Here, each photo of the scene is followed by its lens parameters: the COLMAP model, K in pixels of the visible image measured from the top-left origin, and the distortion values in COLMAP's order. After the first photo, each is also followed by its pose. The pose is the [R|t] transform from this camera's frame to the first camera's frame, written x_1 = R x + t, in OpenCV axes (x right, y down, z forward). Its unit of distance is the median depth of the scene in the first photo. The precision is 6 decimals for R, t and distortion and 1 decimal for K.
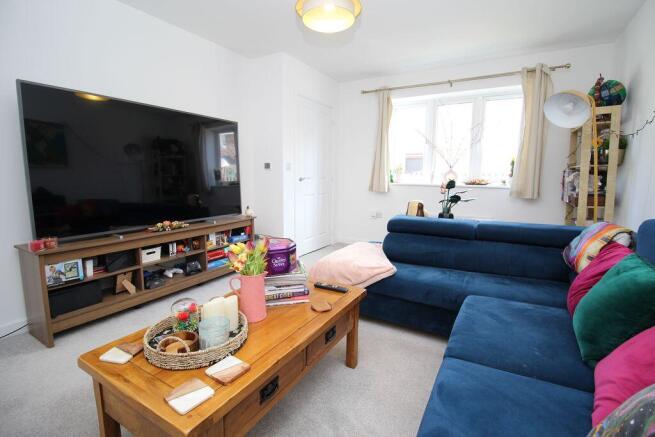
lens RADIAL K [[299.9, 0, 330.8], [0, 299.9, 205.8], [0, 0, 1]] dist [-0.018326, 0.000084]
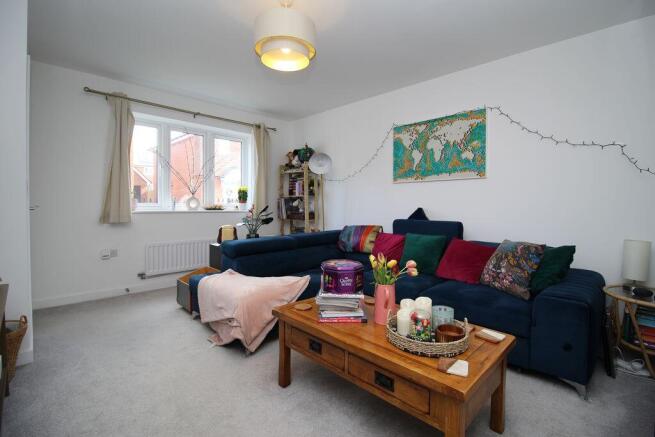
lens RADIAL K [[299.9, 0, 330.8], [0, 299.9, 205.8], [0, 0, 1]] dist [-0.018326, 0.000084]
pose [[0.265549, -0.013628, 0.964001, -0.574351], [0.094973, 0.995406, -0.012090, -0.036453], [-0.959408, 0.094765, 0.265623, 0.333576]]
